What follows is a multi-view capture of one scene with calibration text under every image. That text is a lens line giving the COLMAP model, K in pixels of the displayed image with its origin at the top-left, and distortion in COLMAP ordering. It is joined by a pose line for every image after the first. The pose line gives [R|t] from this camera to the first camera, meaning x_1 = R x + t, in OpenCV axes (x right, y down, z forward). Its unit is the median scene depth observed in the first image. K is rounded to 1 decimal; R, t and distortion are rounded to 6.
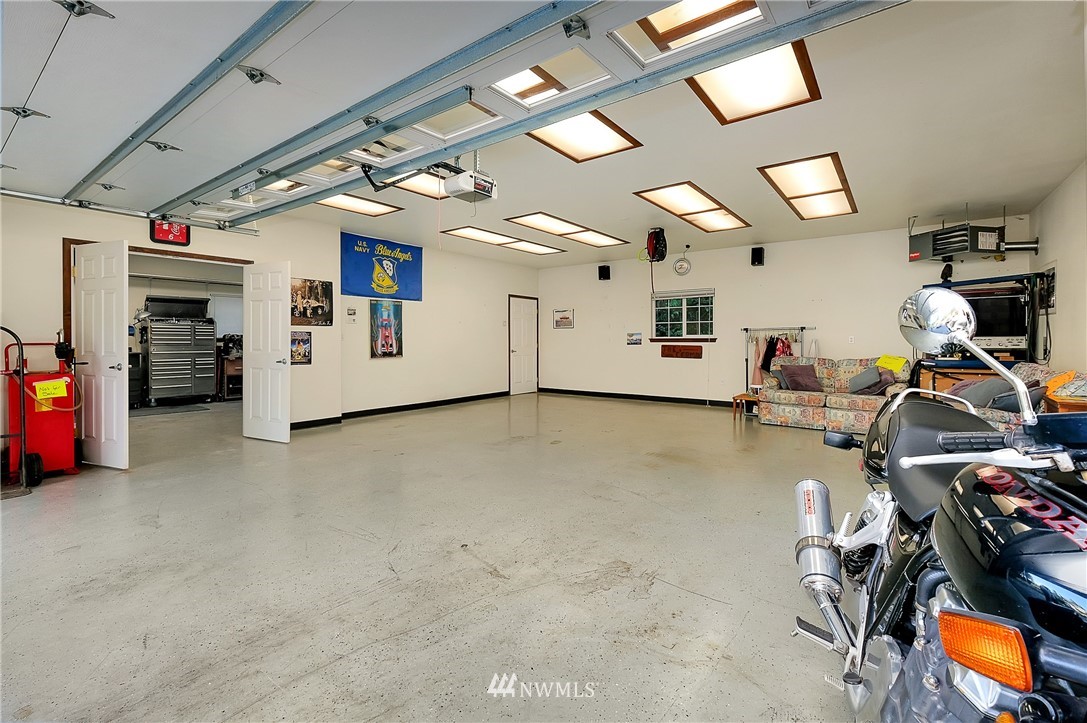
lens RADIAL K [[482.2, 0, 519.4], [0, 482.2, 343.2], [0, 0, 1]] dist [-0.001517, 0.000721]
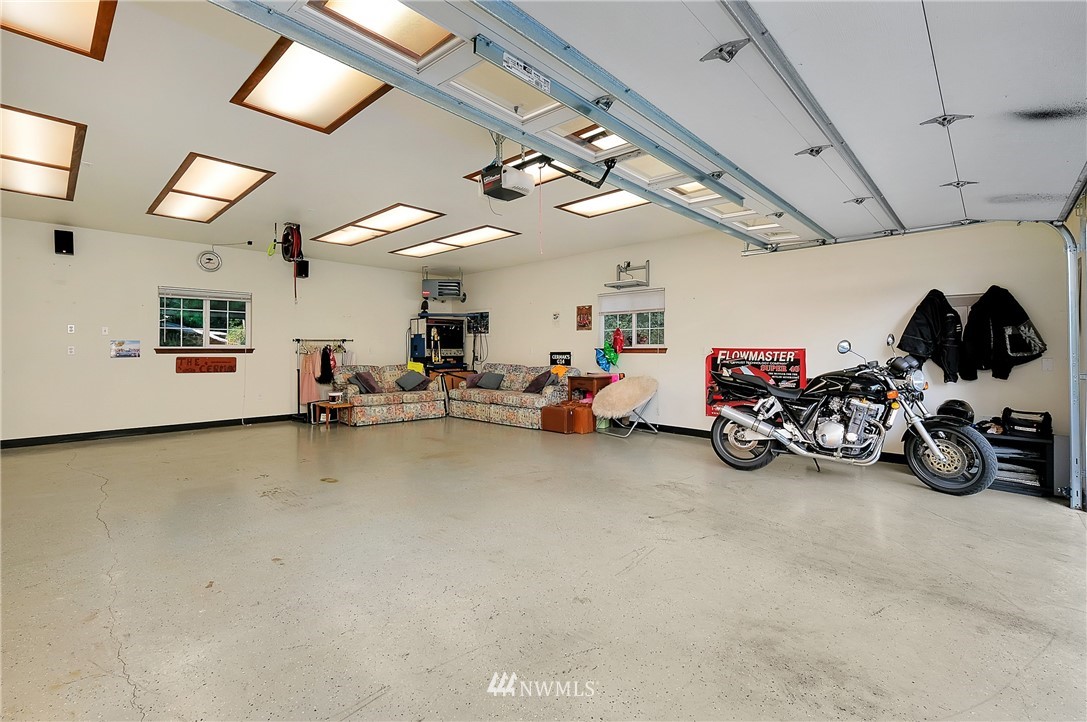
lens RADIAL K [[470.3, 0, 542.4], [0, 470.3, 385.8], [0, 0, 1]] dist [0.007356, -0.000117]
pose [[0.091441, -0.077442, 0.992795, -0.462750], [0.004707, 0.996994, 0.077336, -0.007517], [-0.995799, -0.002399, 0.091531, 0.404440]]
